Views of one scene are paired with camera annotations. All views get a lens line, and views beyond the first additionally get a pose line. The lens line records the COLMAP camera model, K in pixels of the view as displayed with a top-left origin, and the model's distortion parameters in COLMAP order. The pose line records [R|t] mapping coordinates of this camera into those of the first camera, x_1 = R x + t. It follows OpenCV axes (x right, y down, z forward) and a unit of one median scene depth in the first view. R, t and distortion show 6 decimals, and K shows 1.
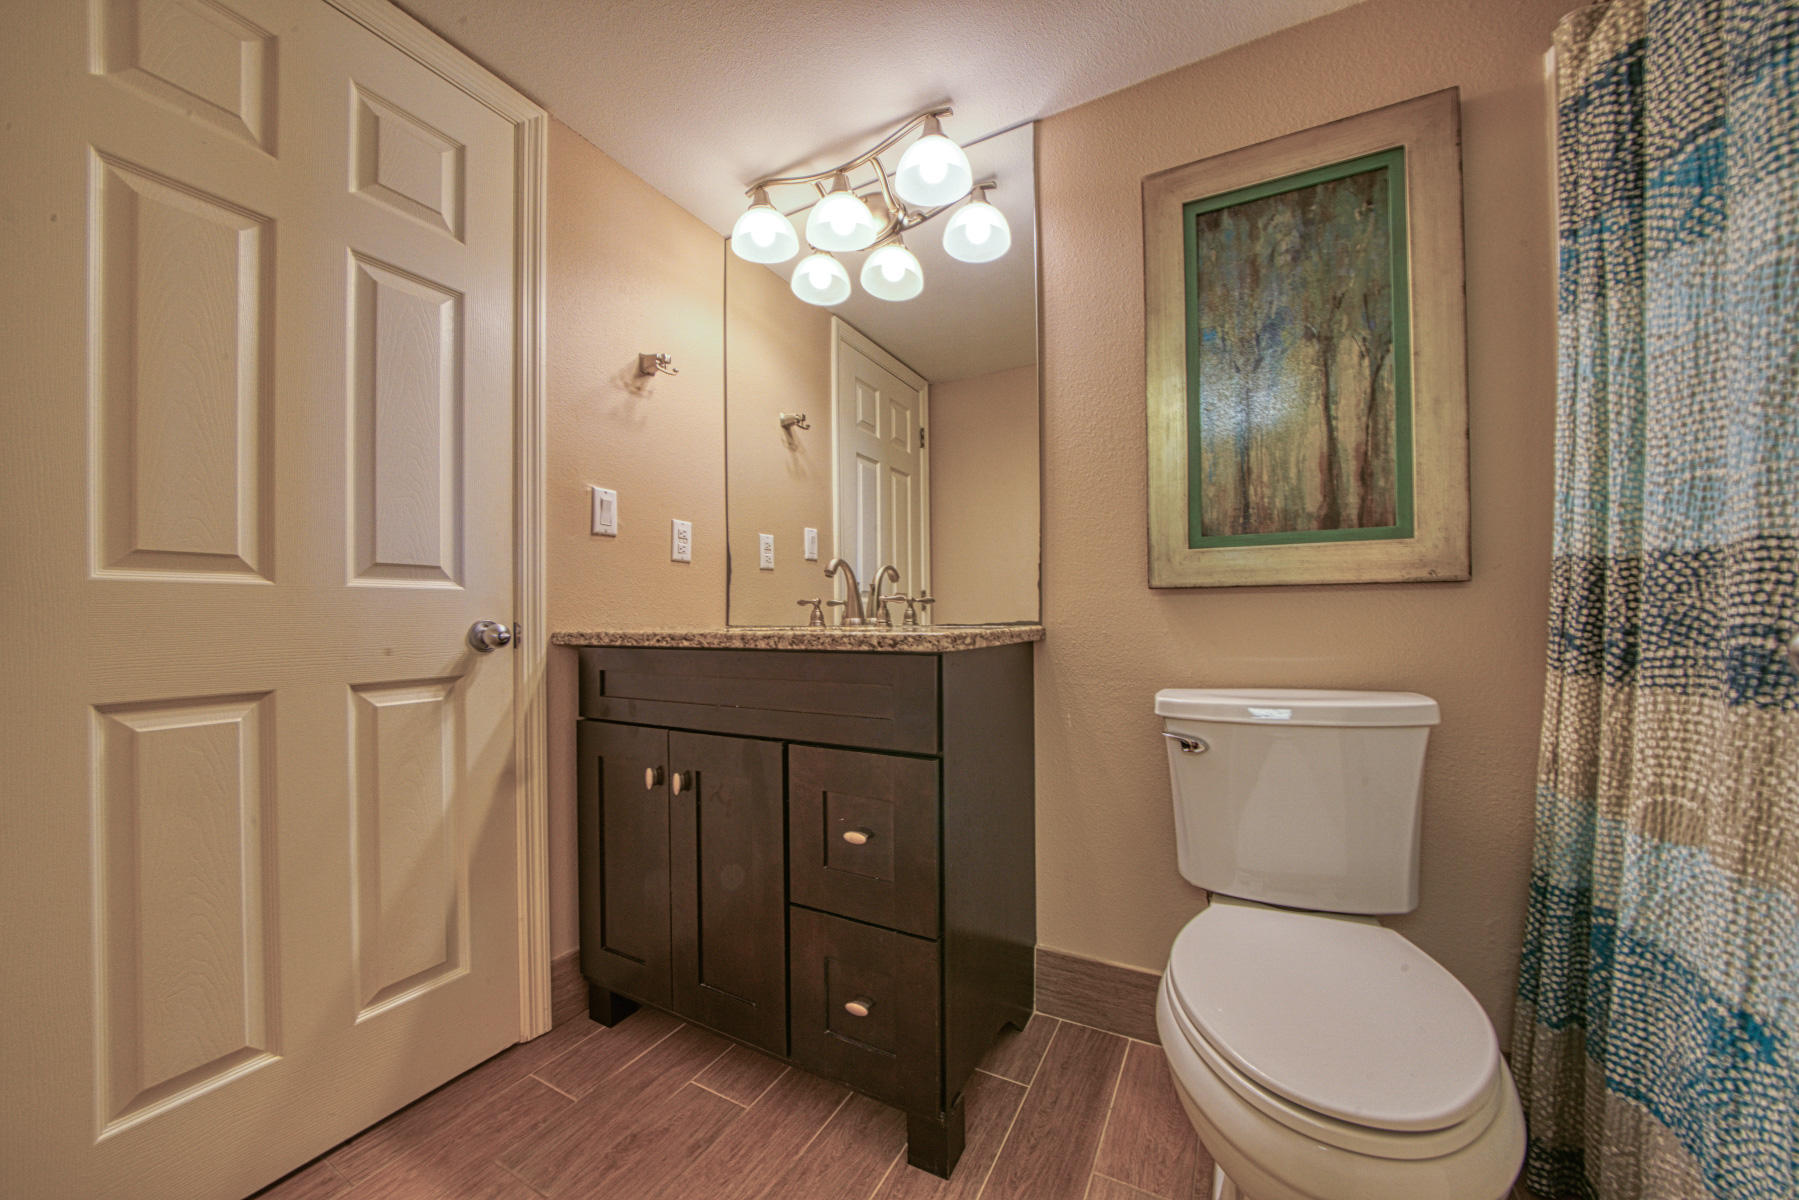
lens RADIAL K [[638.2, 0, 913.2], [0, 638.2, 595.0], [0, 0, 1]] dist [-0.024172, 0.000712]
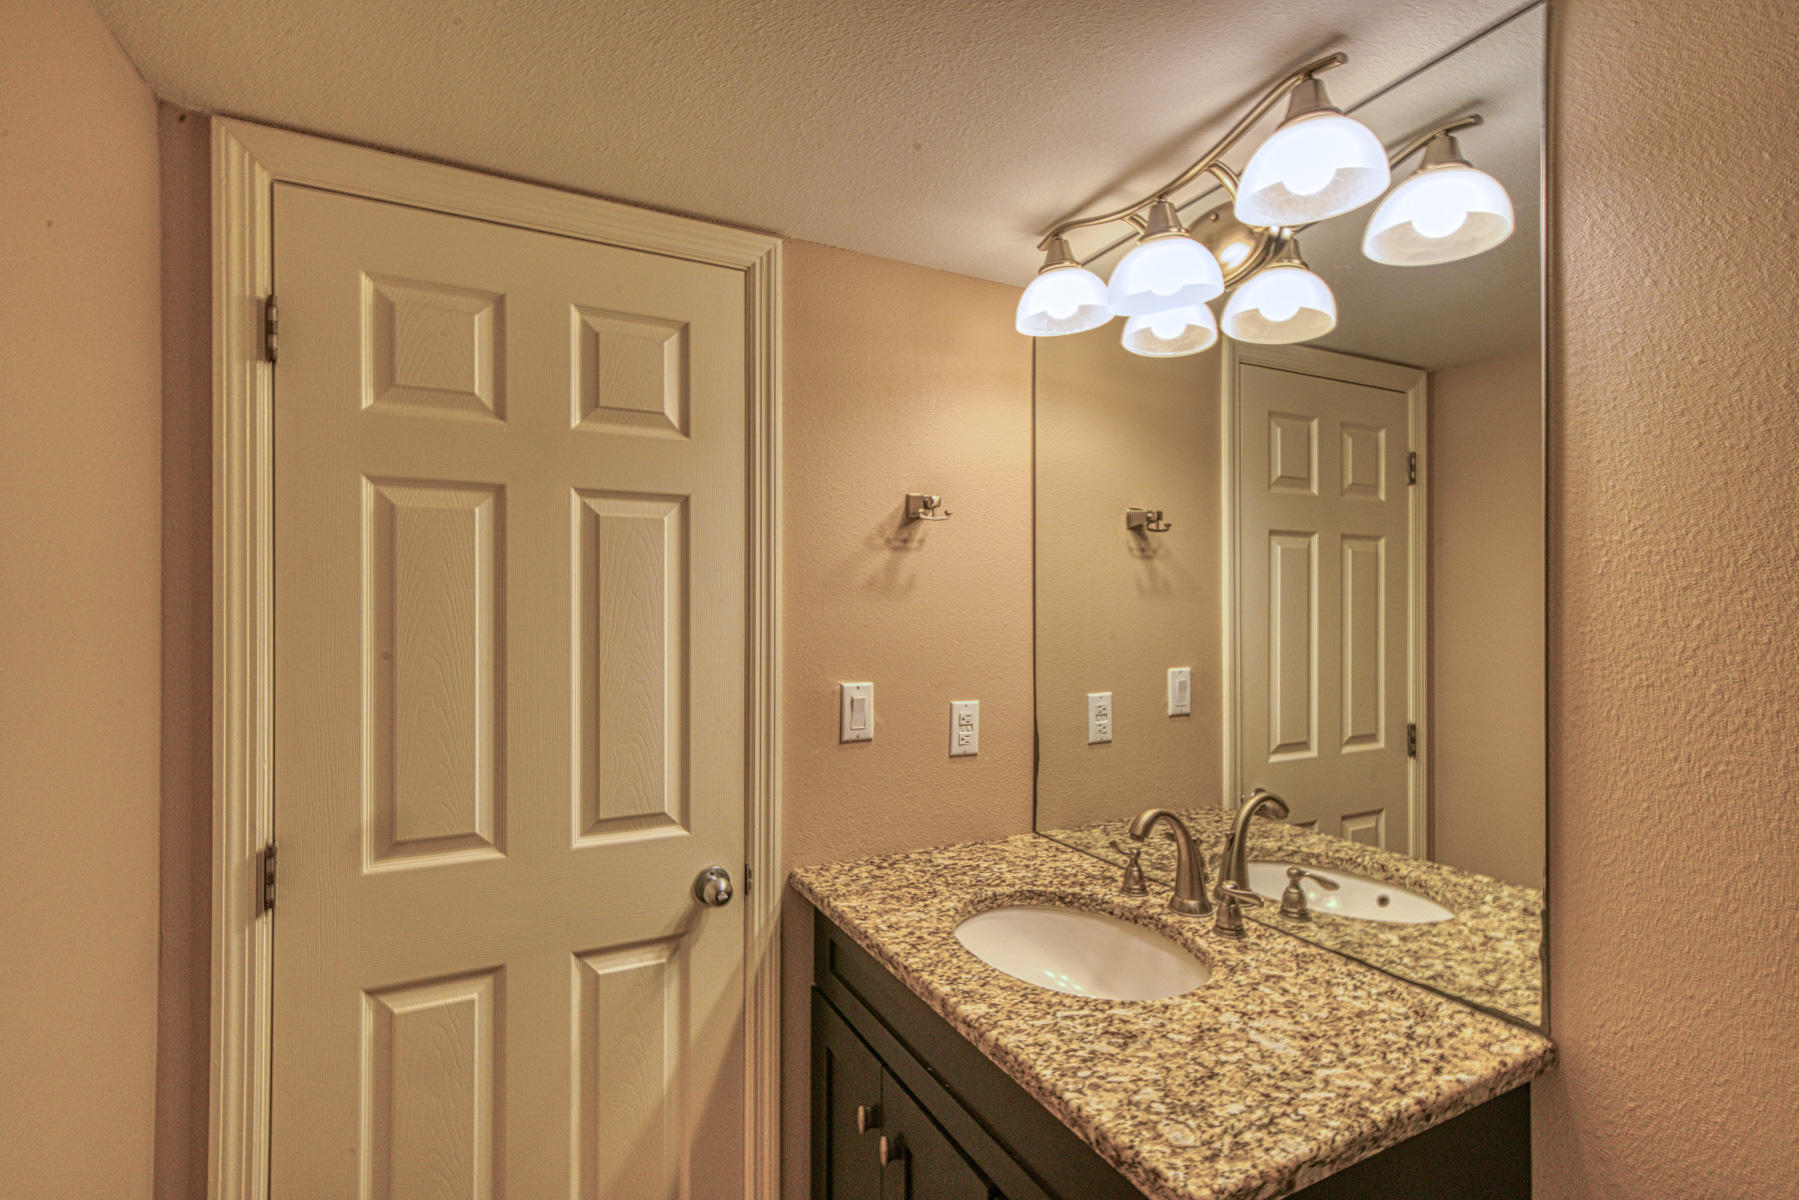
lens RADIAL K [[835.0, 0, 896.6], [0, 835.0, 596.5], [0, 0, 1]] dist [0.009178, 0.000641]
pose [[0.819086, 0.009314, -0.573595, 0.195911], [-0.006531, 0.999955, 0.006910, -0.361718], [0.573633, -0.001914, 0.819110, 0.217845]]
